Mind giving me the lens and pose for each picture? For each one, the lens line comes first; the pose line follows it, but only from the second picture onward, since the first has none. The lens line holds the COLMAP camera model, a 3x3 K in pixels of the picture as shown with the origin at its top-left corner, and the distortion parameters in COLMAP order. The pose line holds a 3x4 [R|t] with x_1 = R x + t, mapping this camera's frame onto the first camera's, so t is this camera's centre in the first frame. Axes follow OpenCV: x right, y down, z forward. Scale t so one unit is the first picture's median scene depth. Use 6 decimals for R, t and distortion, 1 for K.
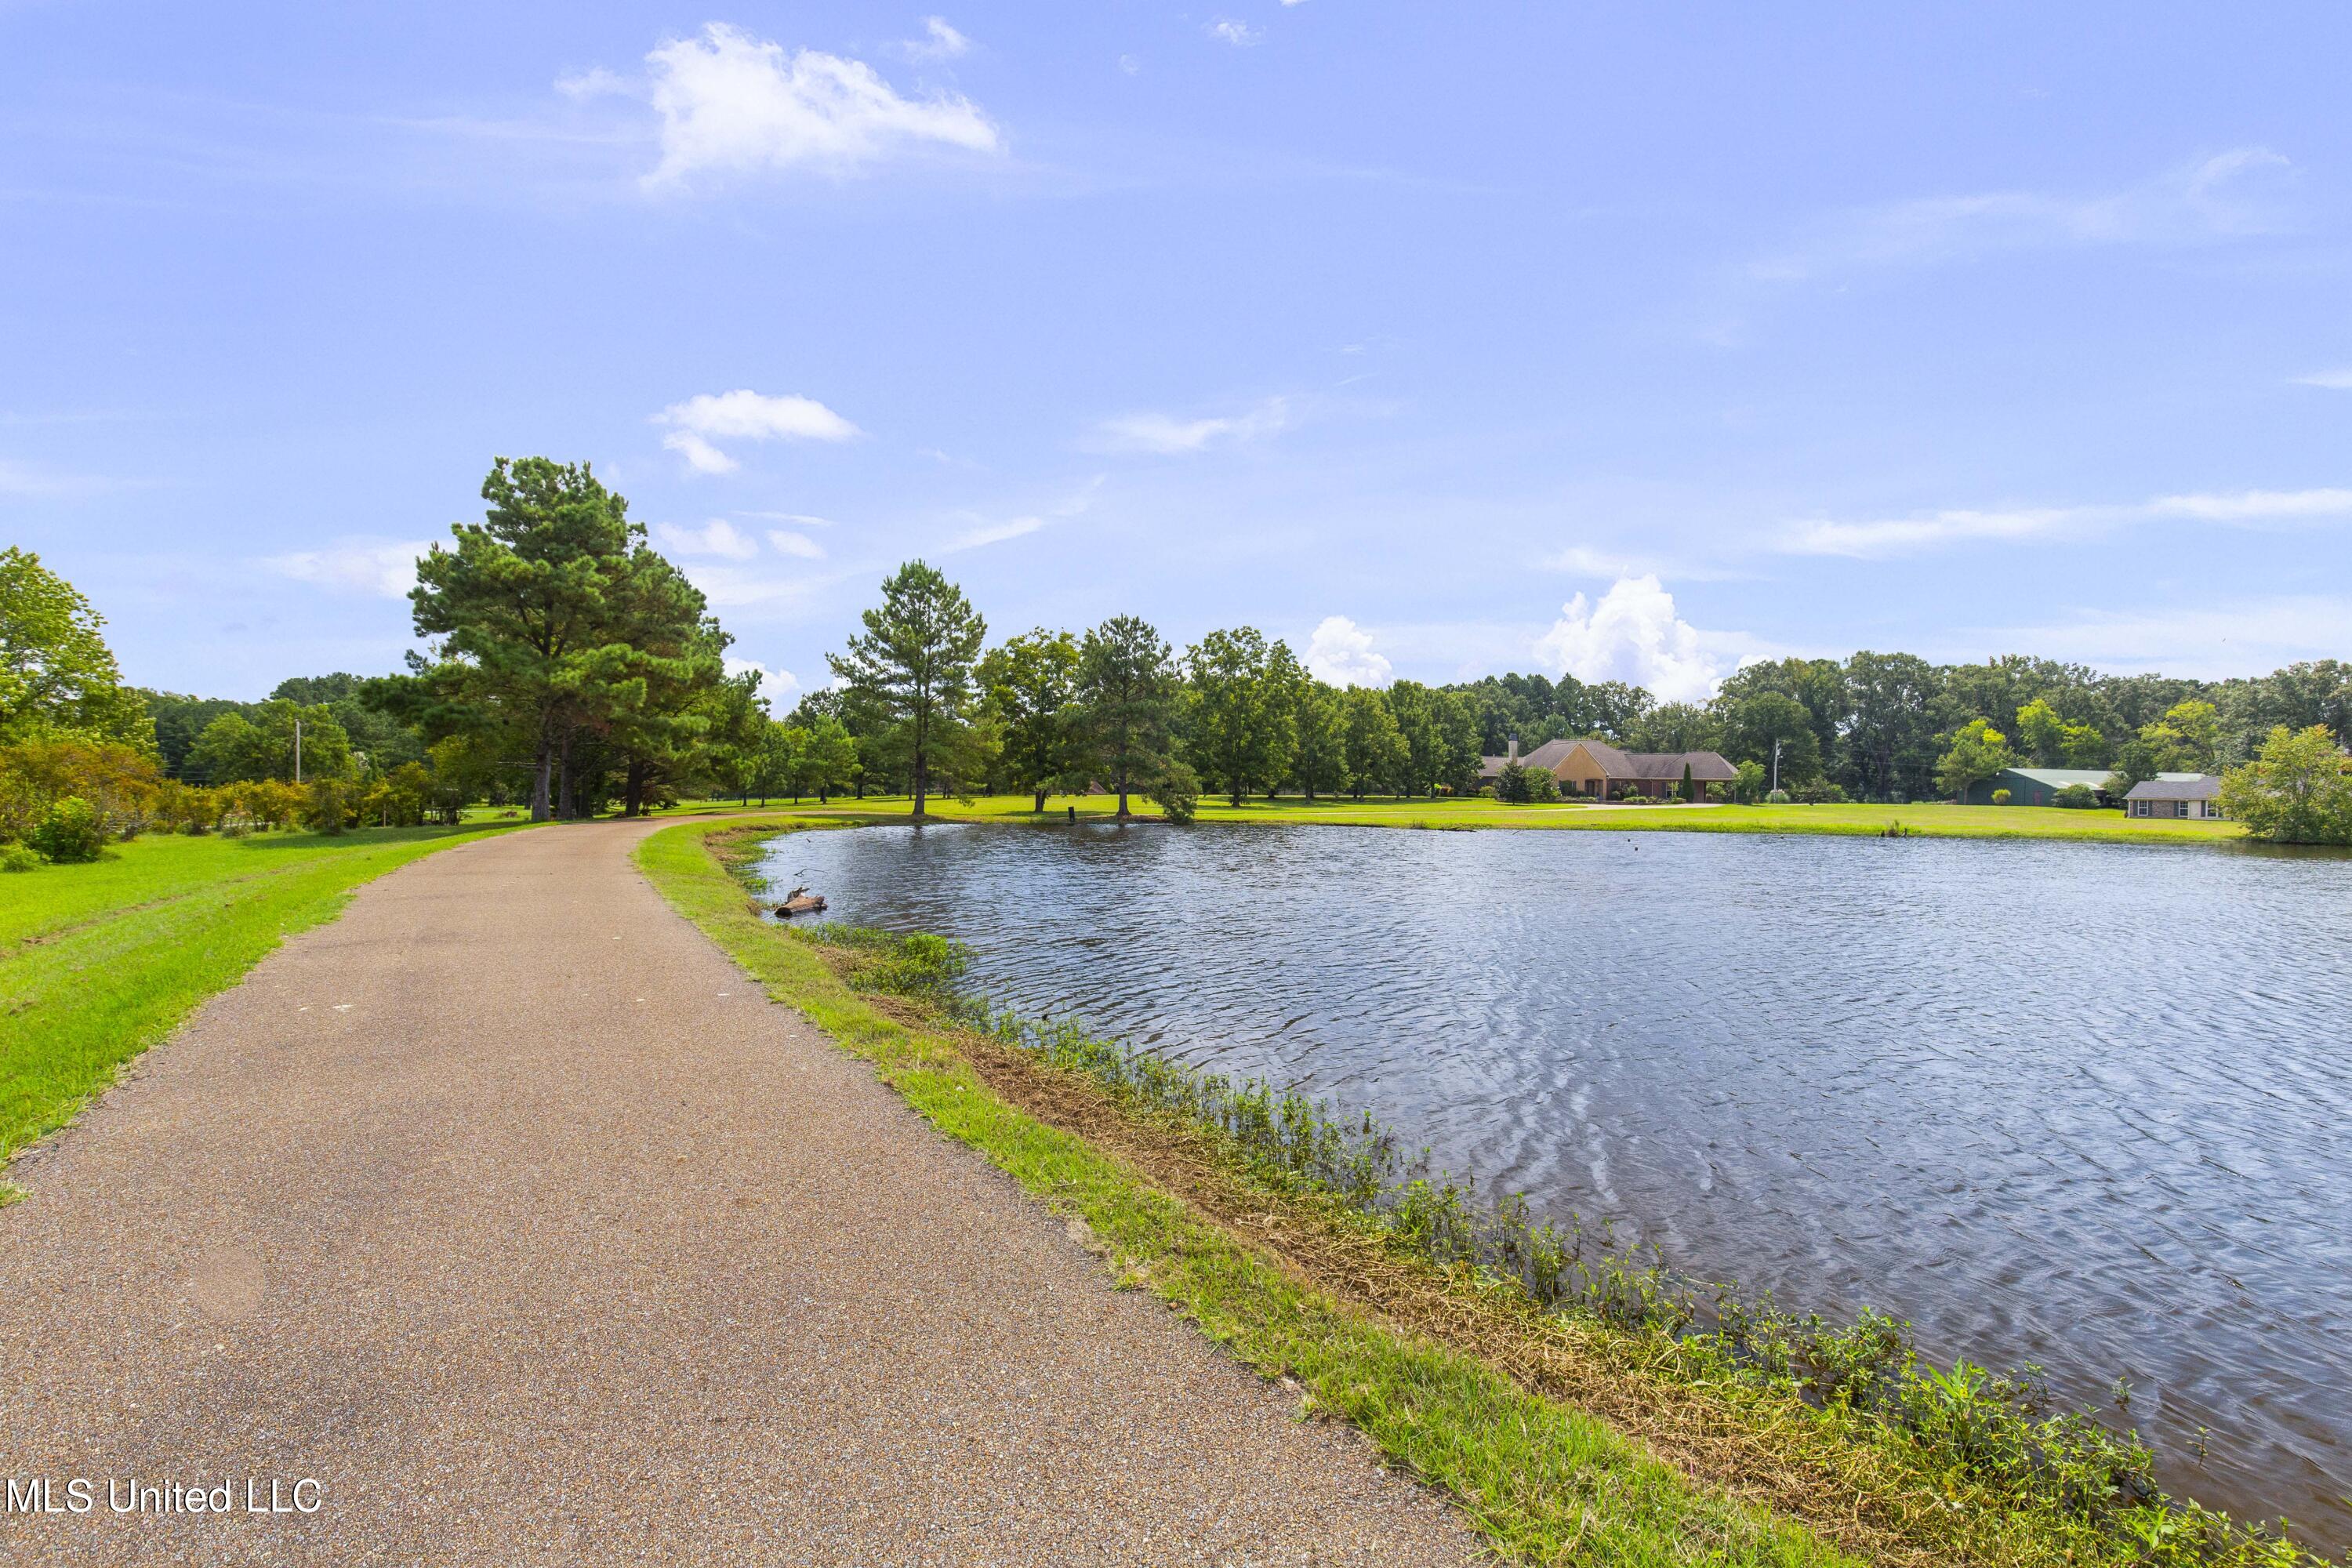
lens RADIAL K [[1053.1, 0, 1134.9], [0, 1053.1, 815.9], [0, 0, 1]] dist [-0.001108, -0.000730]
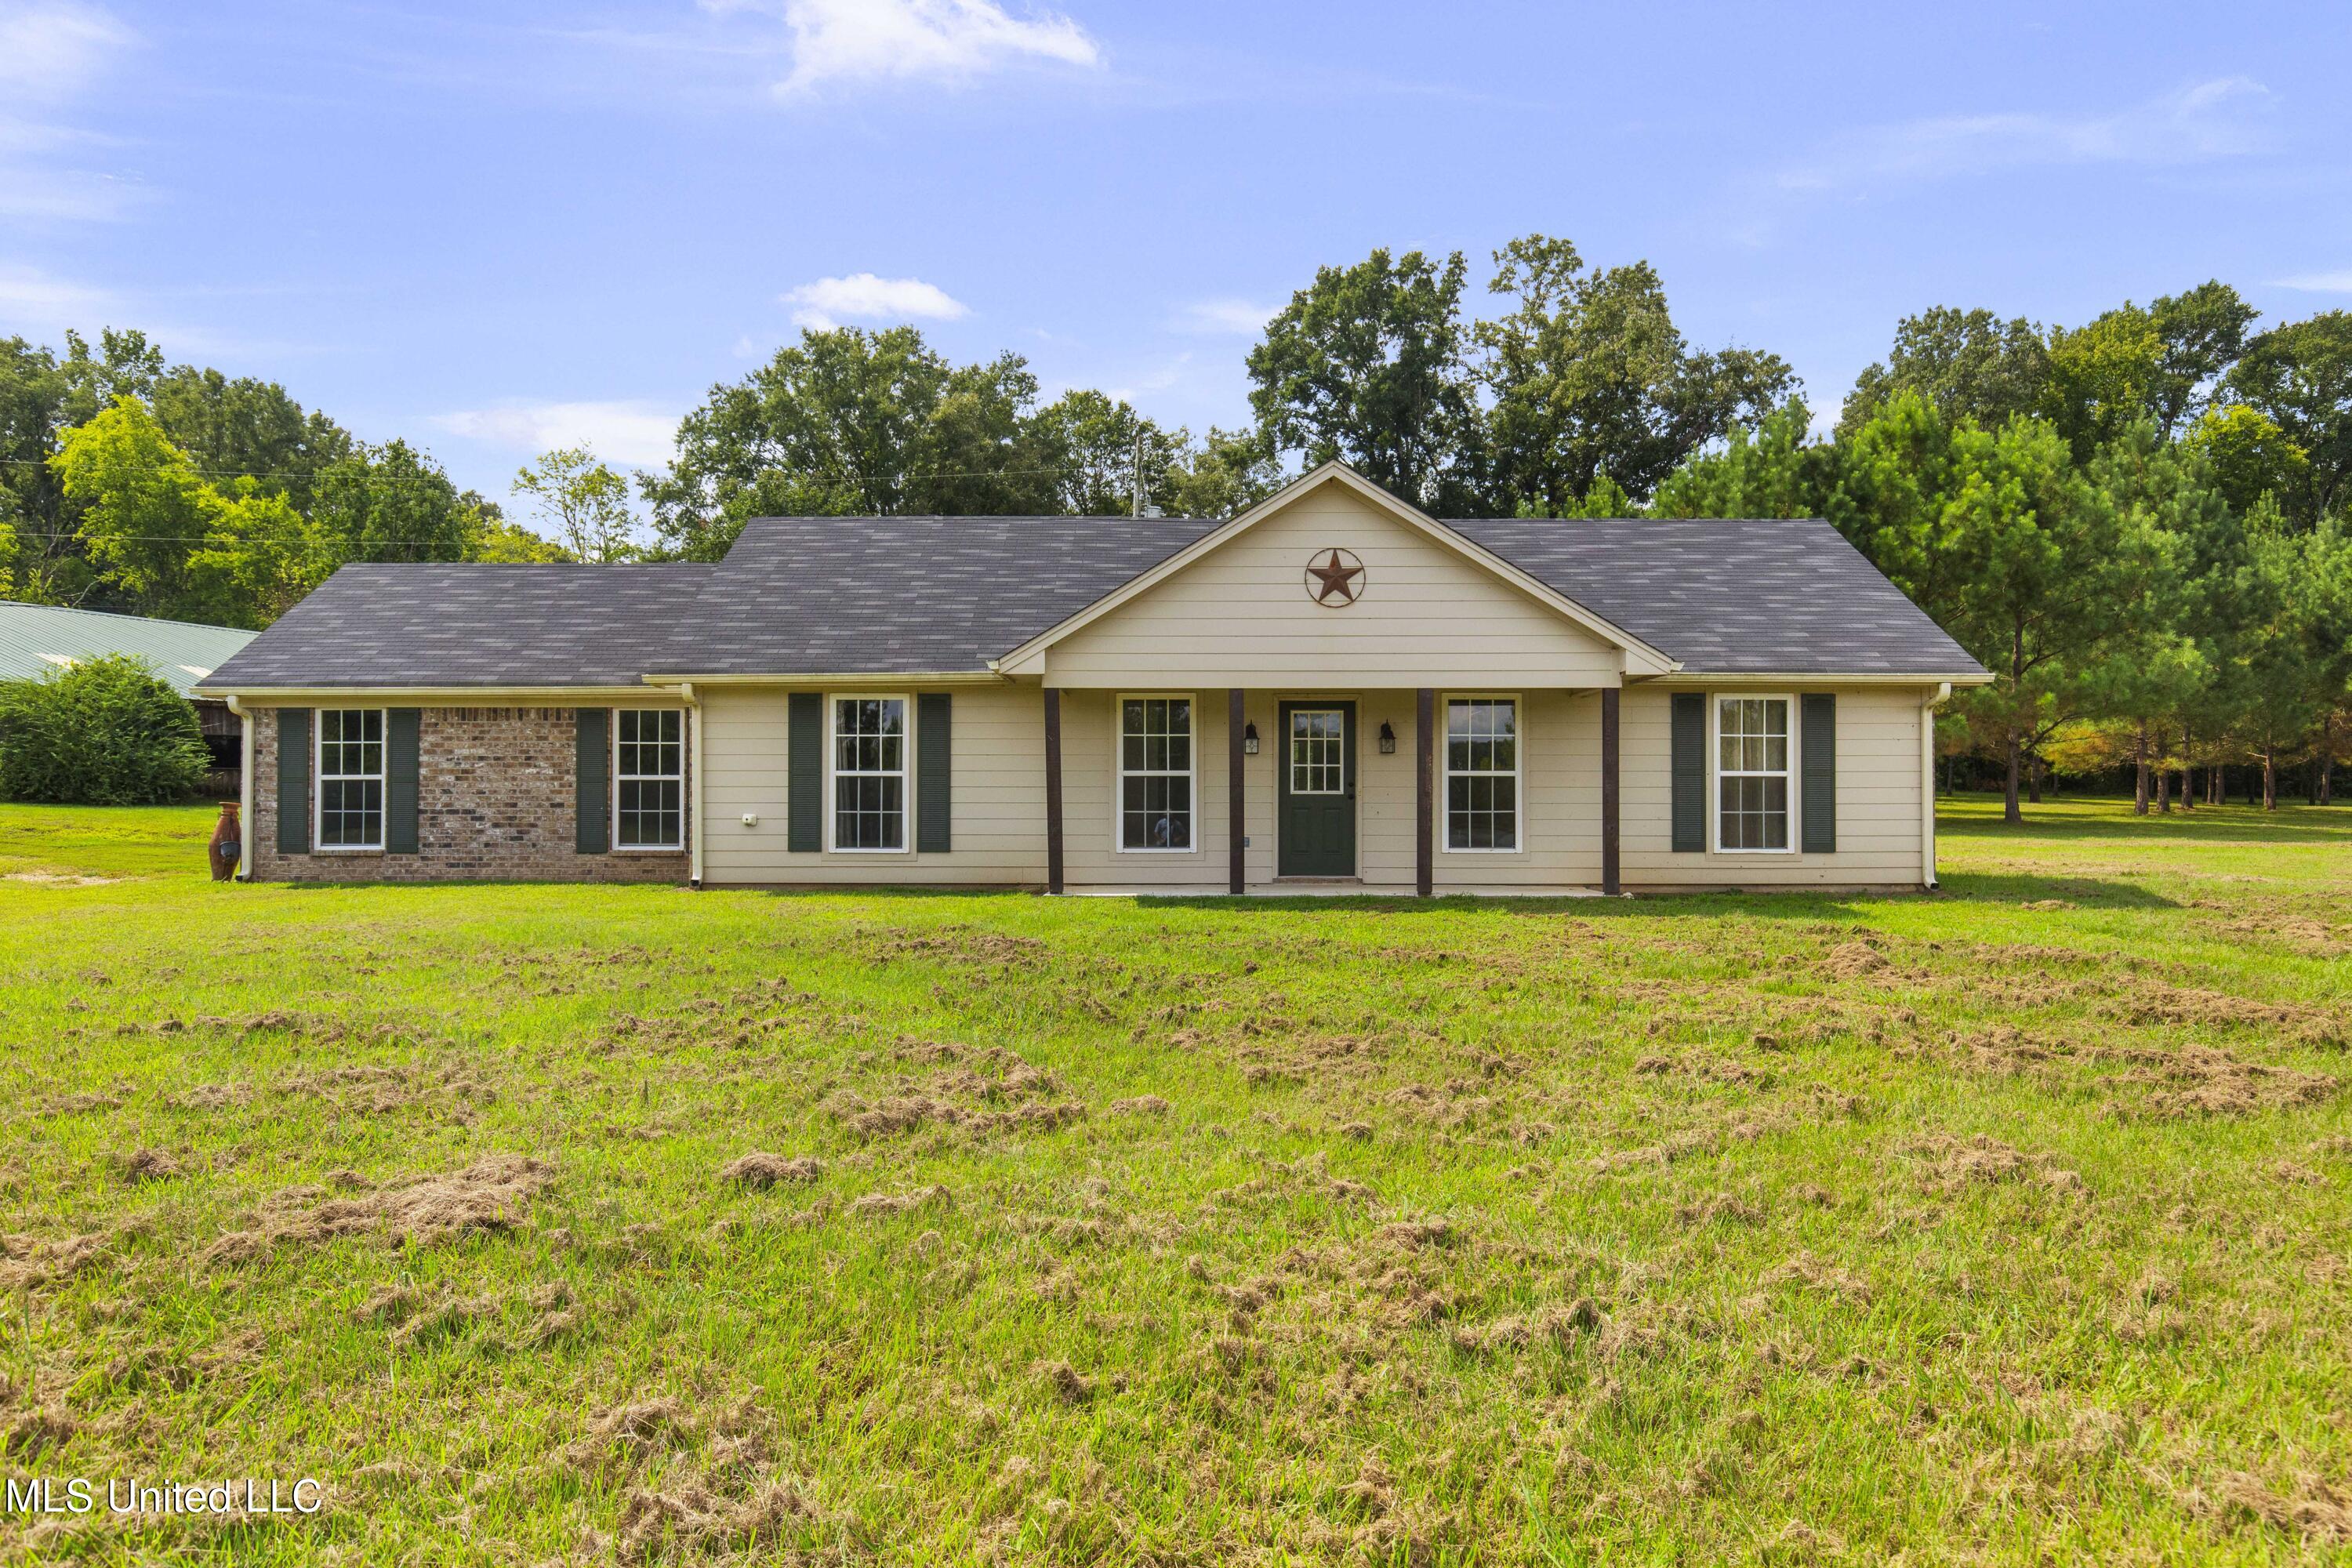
lens RADIAL K [[1572.1, 0, 1176.0], [0, 1572.1, 784.0], [0, 0, 1]] dist [0.000789, 0.000589]
pose [[0.390423, -0.008106, 0.920600, 0.574086], [0.035193, 0.999362, -0.006125, -0.002419], [-0.919963, 0.034790, 0.390459, 0.584949]]
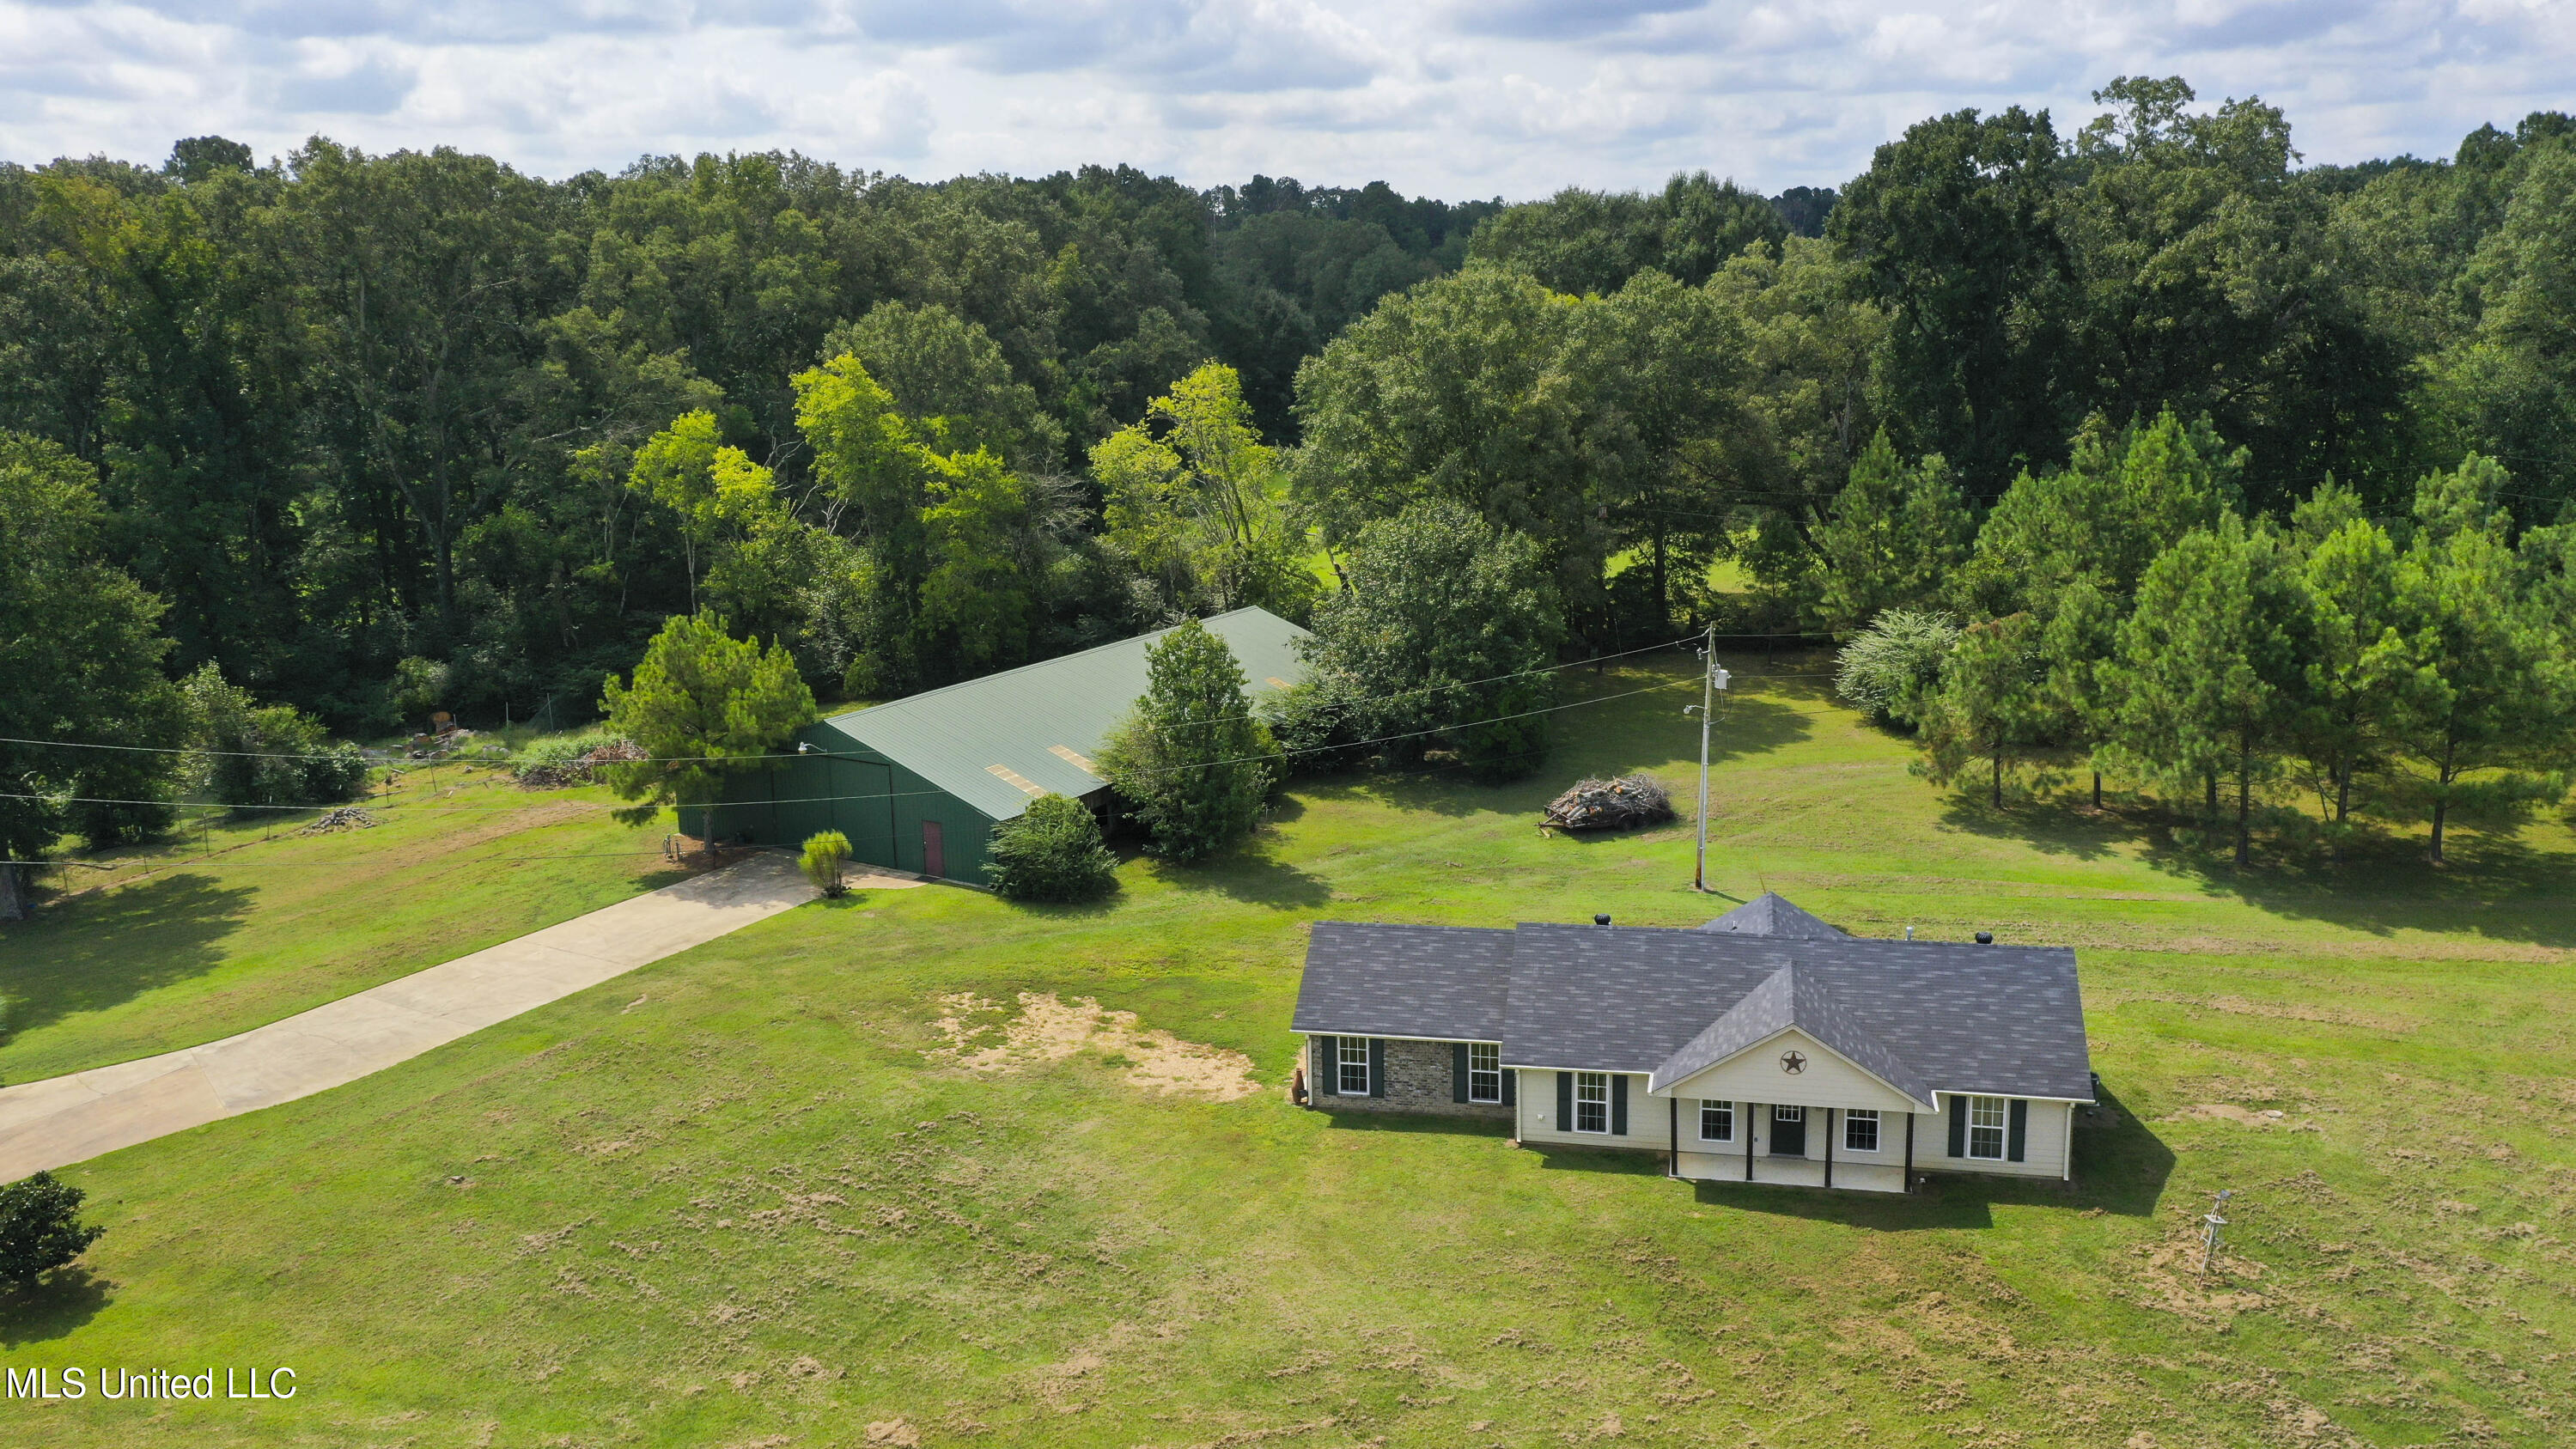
lens RADIAL K [[2151.0, 0, 1288.2], [0, 2151.0, 688.5], [0, 0, 1]] dist [0.009238, 0.001173]
pose [[0.573476, -0.199350, 0.794597, 0.393021], [0.056009, 0.977212, 0.204742, -0.130568], [-0.817305, -0.072910, 0.571574, 0.501455]]
